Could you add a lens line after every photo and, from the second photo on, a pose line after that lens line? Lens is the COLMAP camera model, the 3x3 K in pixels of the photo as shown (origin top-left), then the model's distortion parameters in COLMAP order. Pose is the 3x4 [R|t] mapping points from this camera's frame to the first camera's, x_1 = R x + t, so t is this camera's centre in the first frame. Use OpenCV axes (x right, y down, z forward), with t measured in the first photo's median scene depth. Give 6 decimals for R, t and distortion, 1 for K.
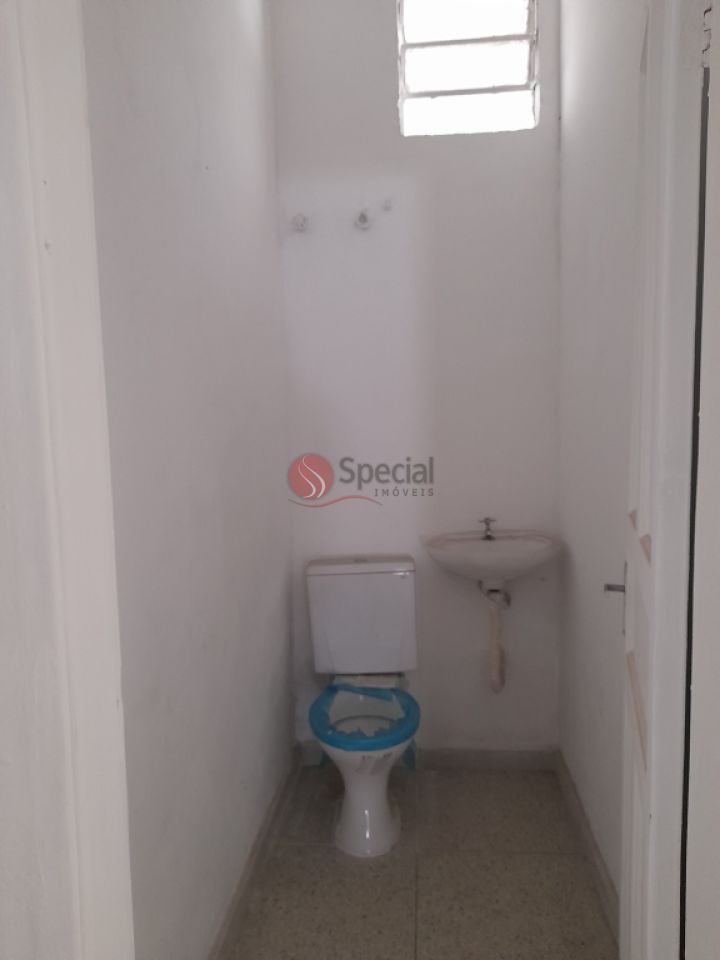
lens RADIAL K [[696.1, 0, 359.7], [0, 696.1, 481.5], [0, 0, 1]] dist [0.020166, -0.022434]
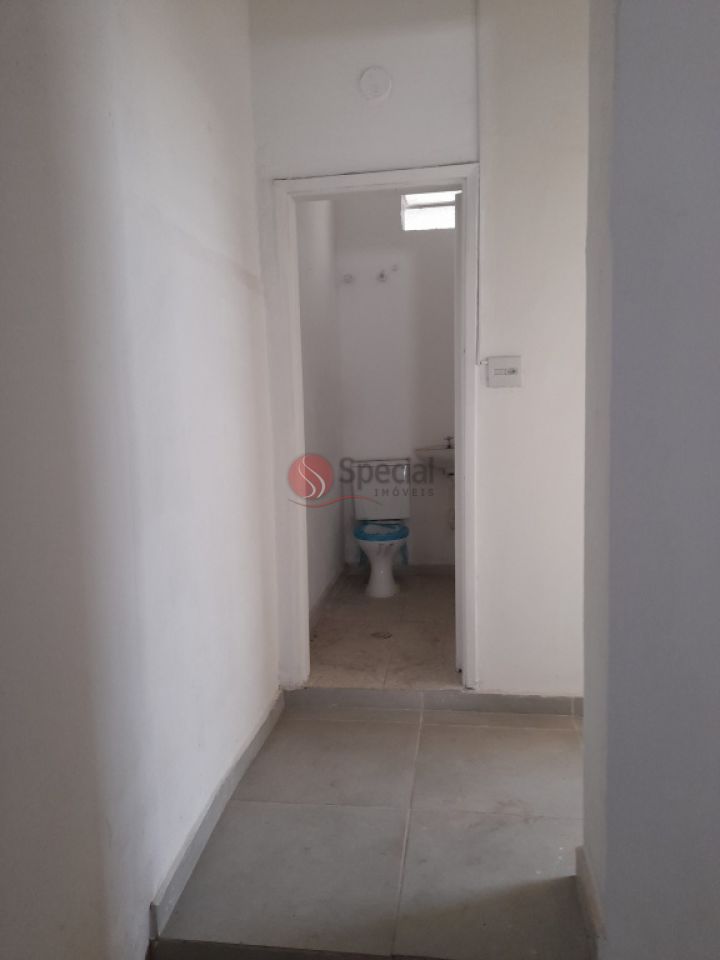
lens RADIAL K [[696.1, 0, 360.2], [0, 696.1, 478.2], [0, 0, 1]] dist [0.020166, -0.022434]
pose [[0.998706, 0.001677, -0.050825, 0.042564], [-0.000800, 0.999851, 0.017258, 0.131864], [0.050846, -0.017195, 0.998558, -0.873233]]
